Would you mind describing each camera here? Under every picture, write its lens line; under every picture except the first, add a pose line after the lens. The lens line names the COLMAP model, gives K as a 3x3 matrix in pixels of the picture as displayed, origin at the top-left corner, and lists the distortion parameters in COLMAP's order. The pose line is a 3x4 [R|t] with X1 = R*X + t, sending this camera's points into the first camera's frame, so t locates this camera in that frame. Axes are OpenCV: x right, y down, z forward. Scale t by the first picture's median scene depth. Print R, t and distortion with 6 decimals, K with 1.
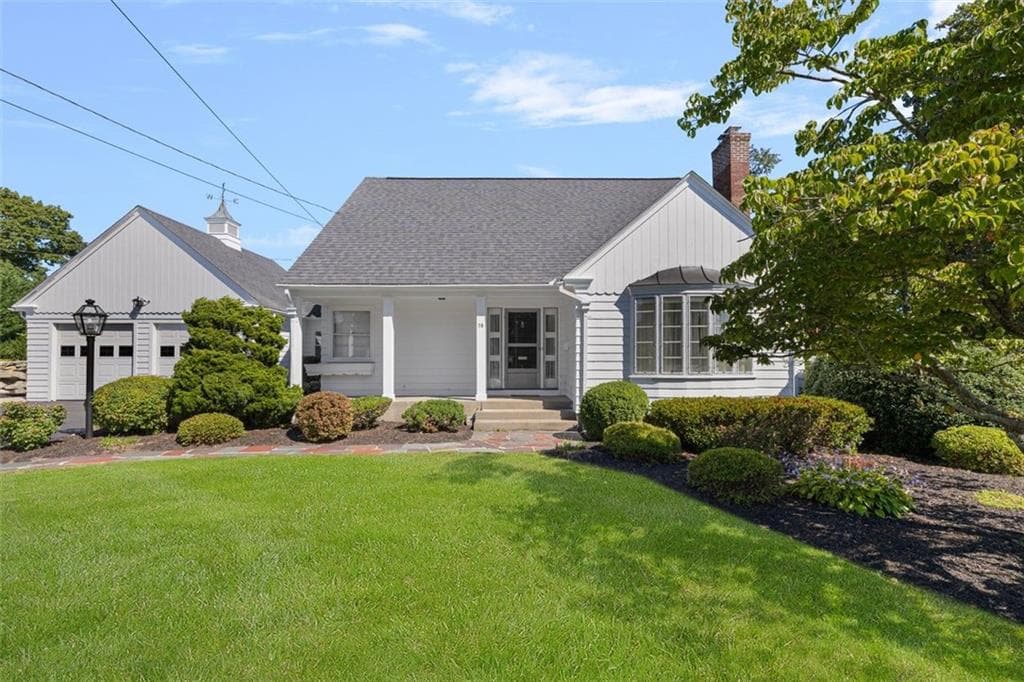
lens RADIAL K [[444.6, 0, 522.4], [0, 444.6, 363.4], [0, 0, 1]] dist [-0.000612, 0.000771]
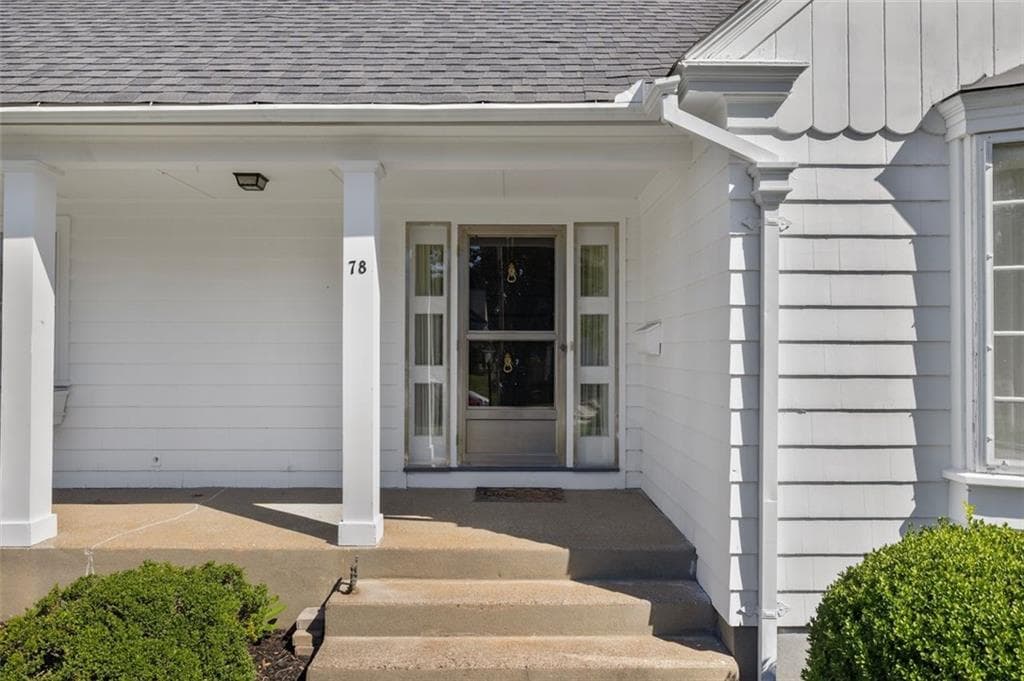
lens RADIAL K [[625.5, 0, 508.5], [0, 625.5, 339.8], [0, 0, 1]] dist [0.002656, 0.001095]
pose [[0.999946, 0.002769, -0.010029, 0.003447], [-0.002979, 0.999776, -0.020961, -0.033654], [0.009969, 0.020990, 0.999730, 0.627289]]
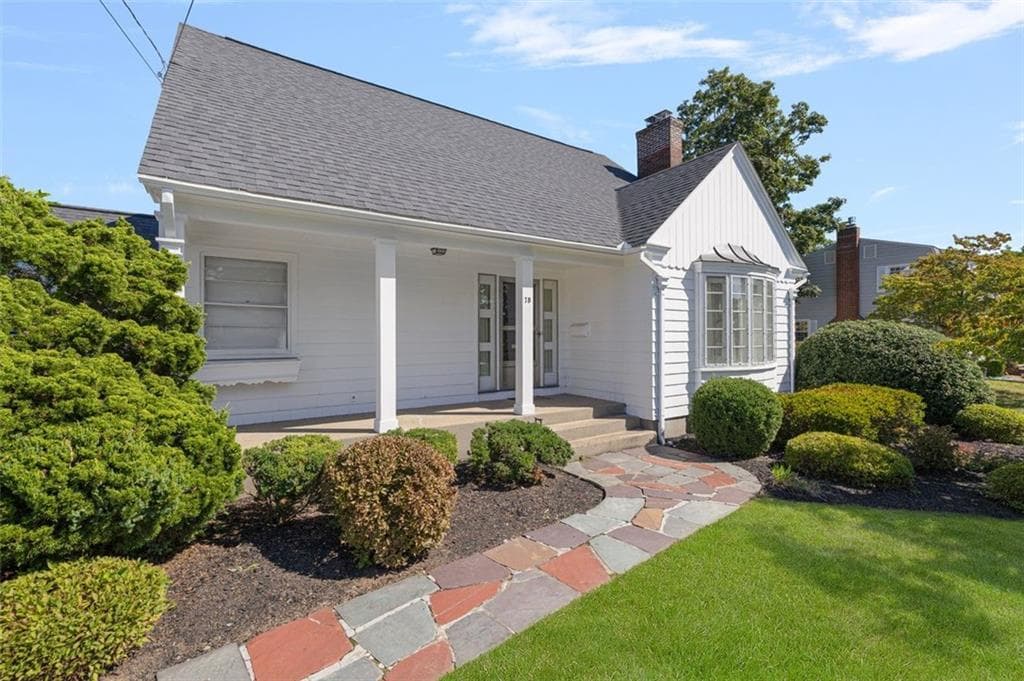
lens RADIAL K [[444.6, 0, 519.3], [0, 444.6, 337.7], [0, 0, 1]] dist [-0.000612, 0.000771]
pose [[0.836435, -0.001796, 0.548063, -0.468728], [0.004880, 0.999979, -0.004171, -0.027228], [-0.548044, 0.006163, 0.836427, 0.462591]]
